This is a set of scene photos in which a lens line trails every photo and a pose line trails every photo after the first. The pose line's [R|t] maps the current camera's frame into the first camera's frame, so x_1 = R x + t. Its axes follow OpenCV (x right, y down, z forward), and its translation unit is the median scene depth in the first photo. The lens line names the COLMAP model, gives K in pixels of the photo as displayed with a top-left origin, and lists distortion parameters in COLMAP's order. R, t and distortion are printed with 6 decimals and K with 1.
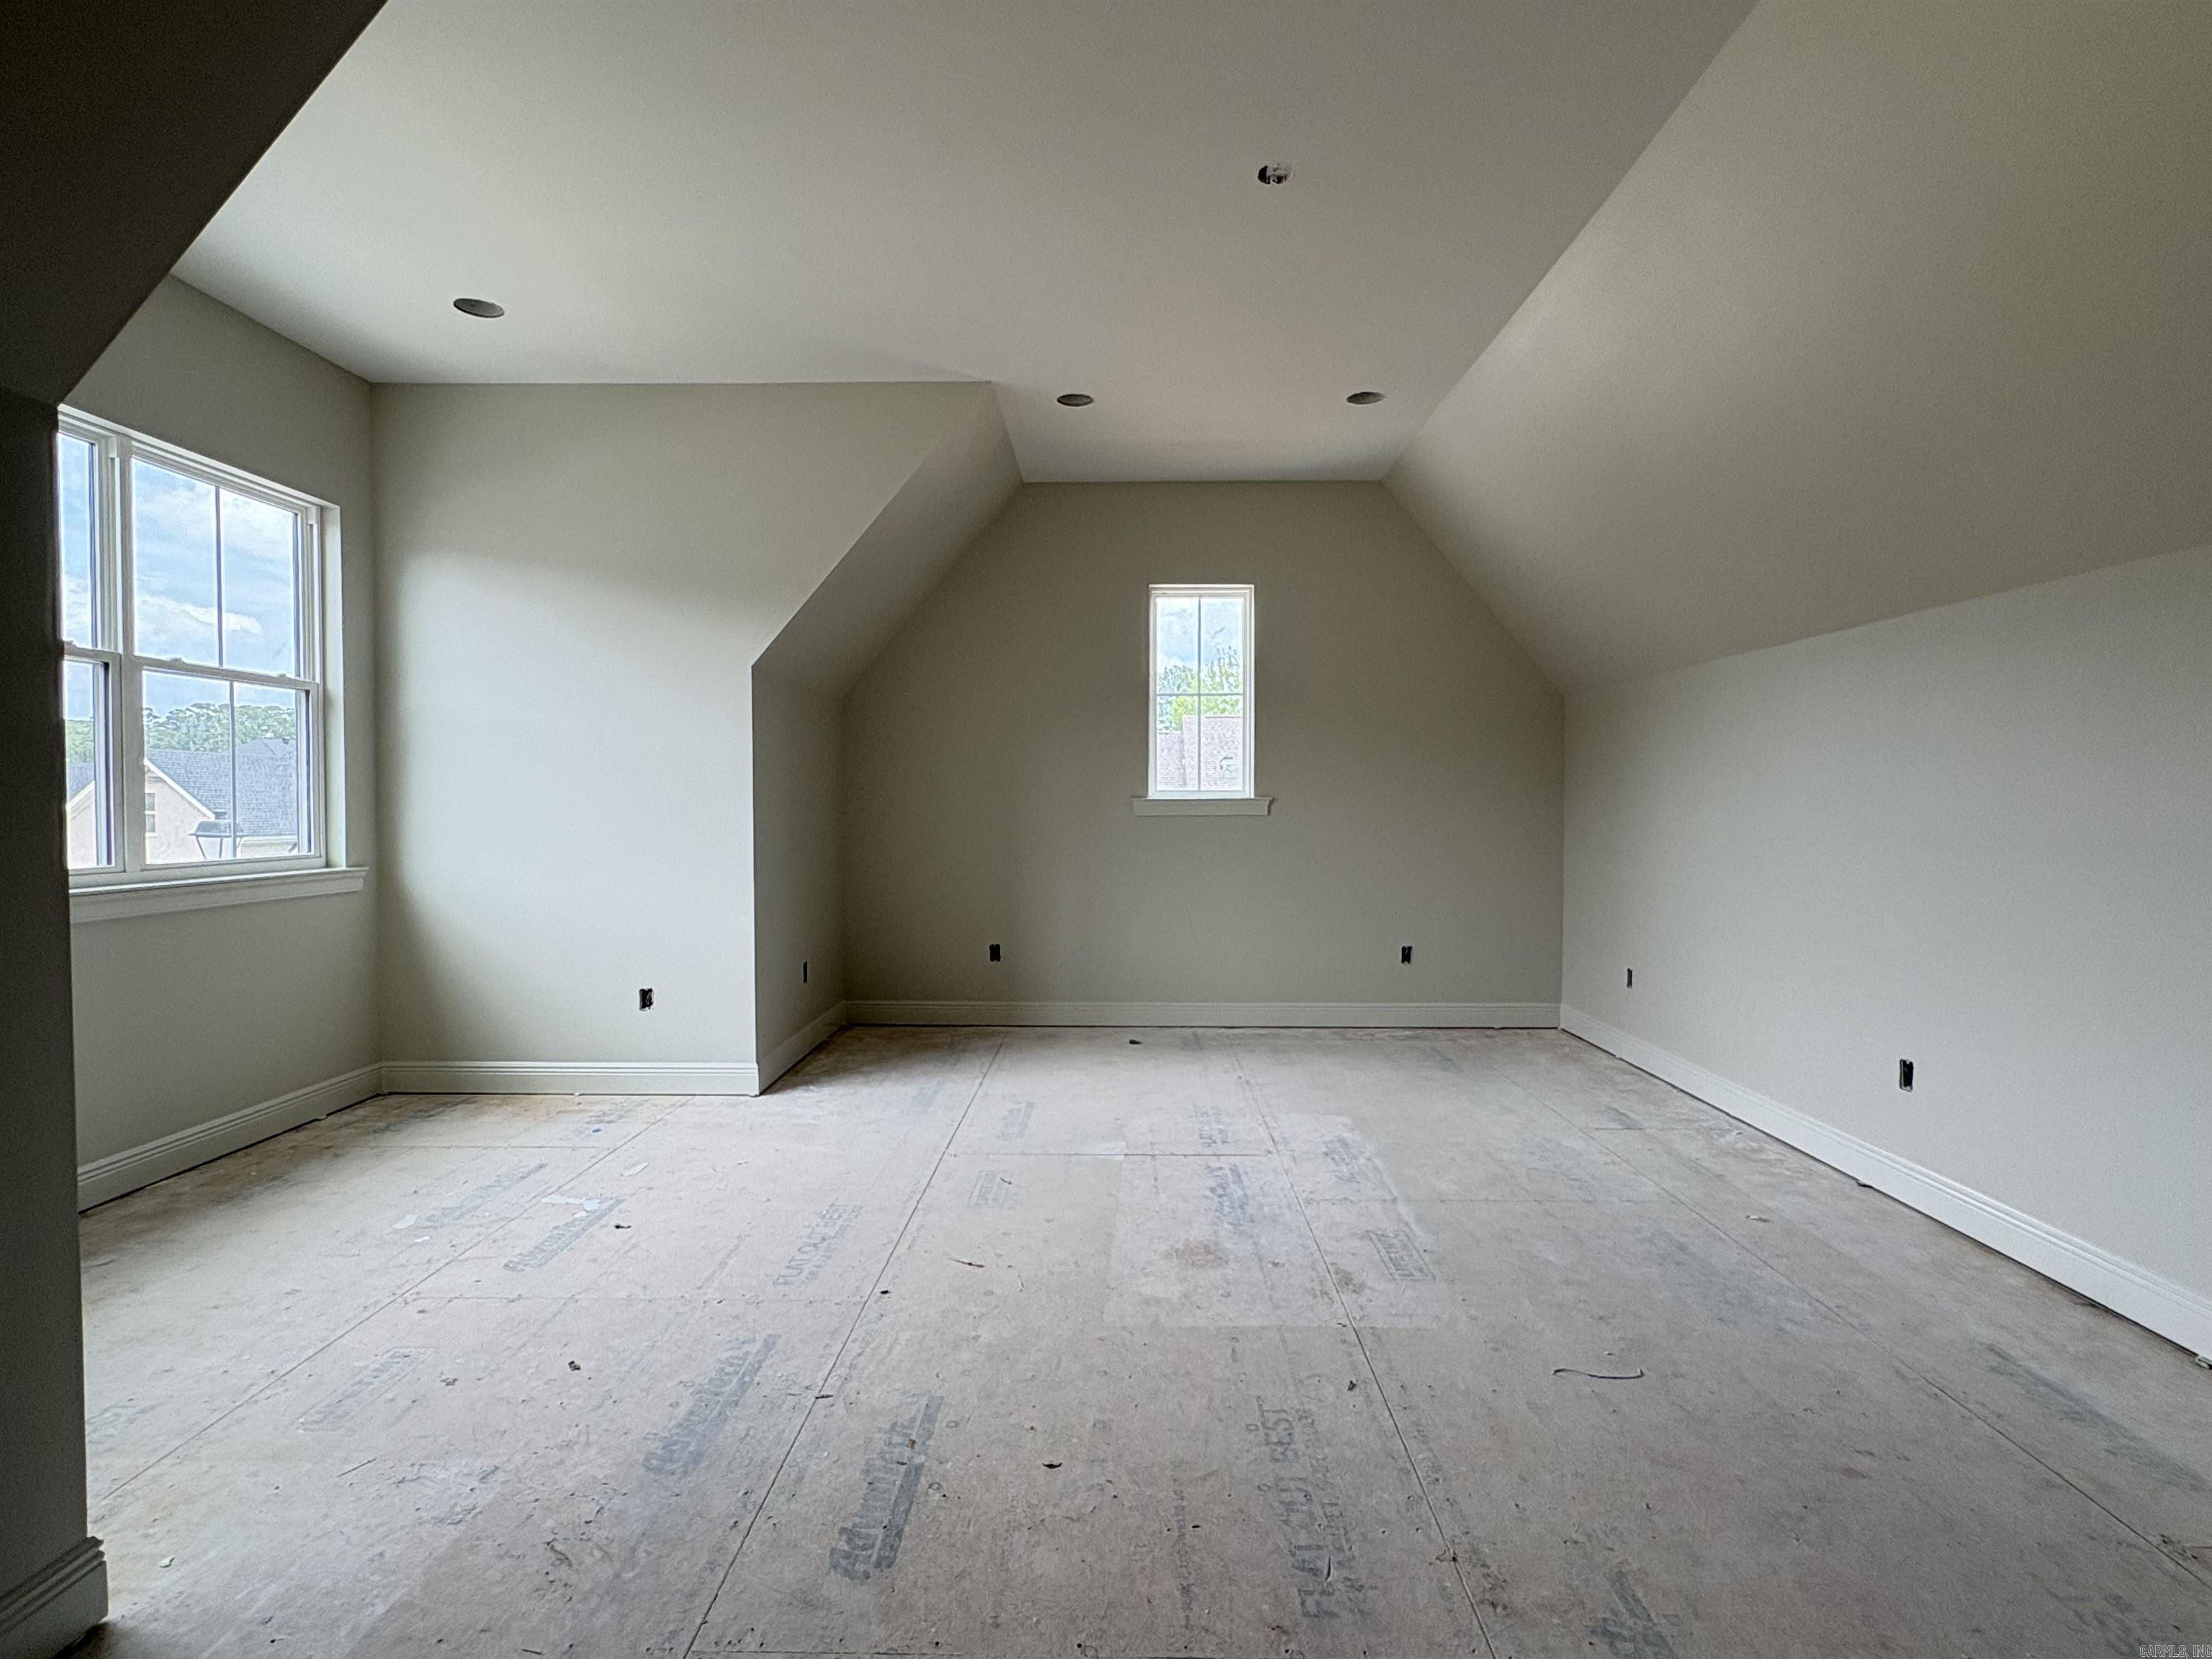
lens RADIAL K [[1090.5, 0, 1110.3], [0, 1090.5, 833.7], [0, 0, 1]] dist [0.003108, 0.000263]
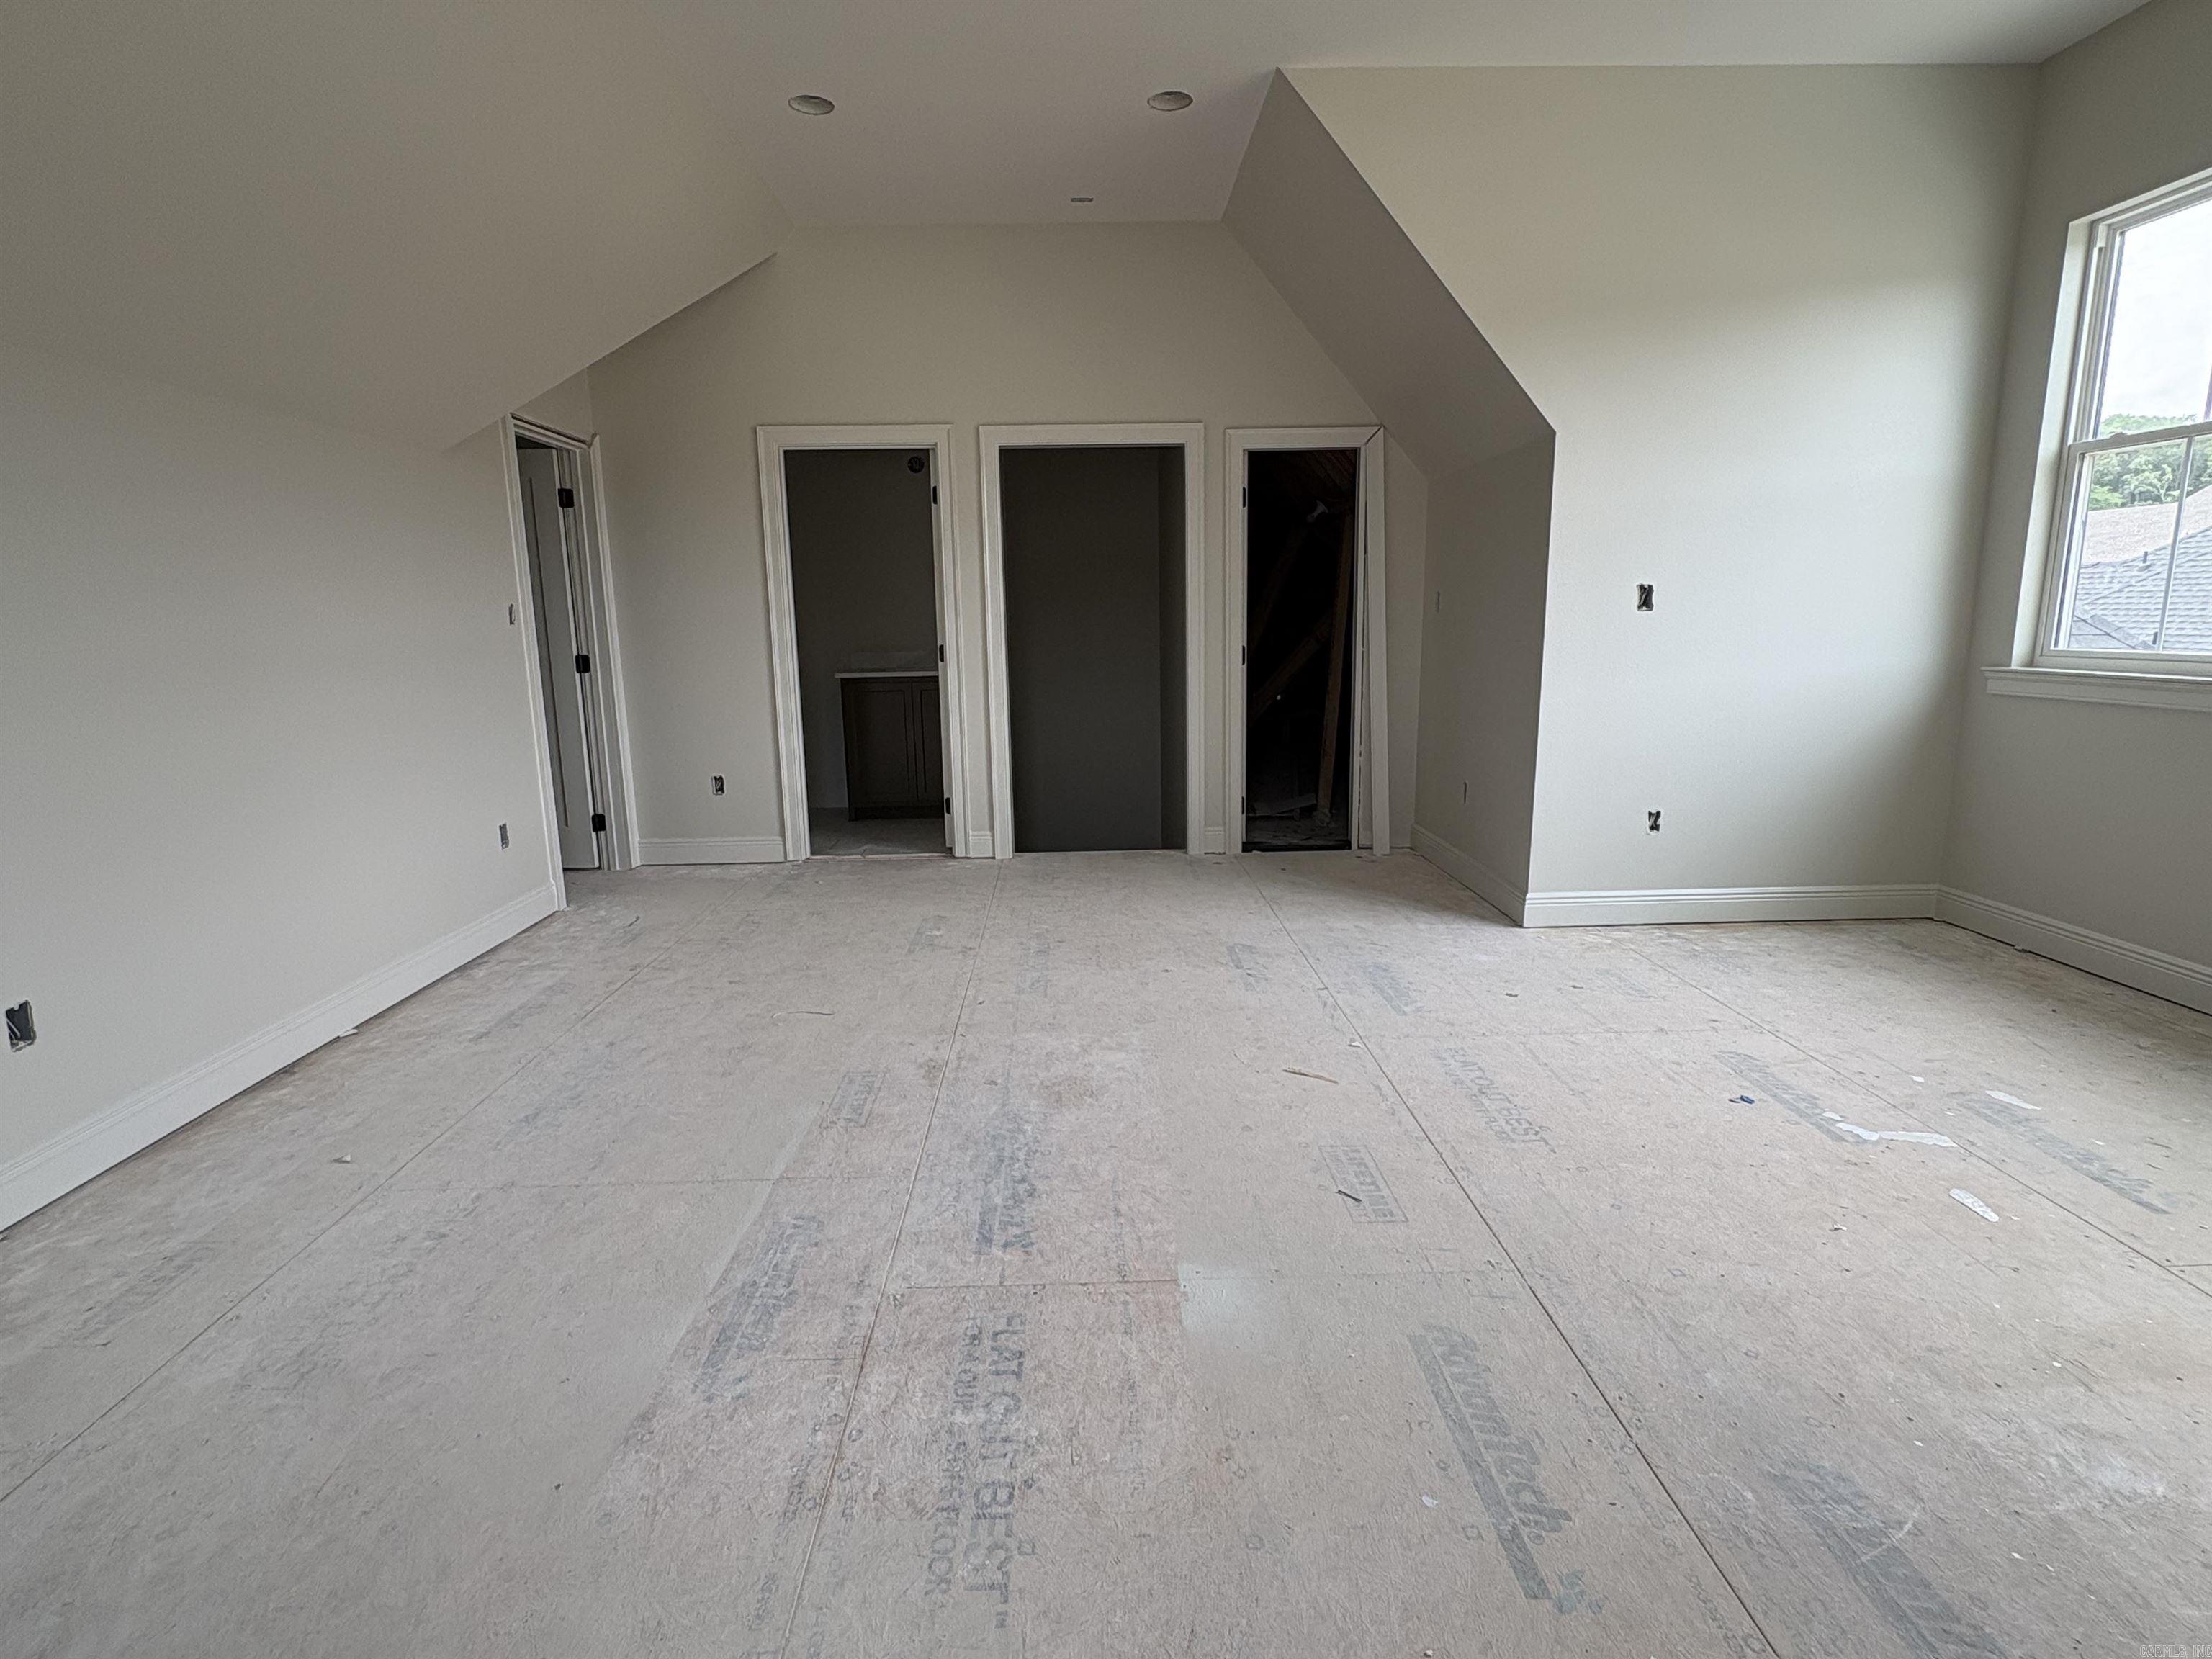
lens RADIAL K [[1155.0, 0, 1112.7], [0, 1155.0, 818.2], [0, 0, 1]] dist [0.005756, 0.001509]
pose [[-0.998566, 0.025590, -0.047031, 0.087811], [0.015425, 0.978644, 0.204984, -0.053547], [0.051273, 0.203965, -0.977635, 2.019429]]
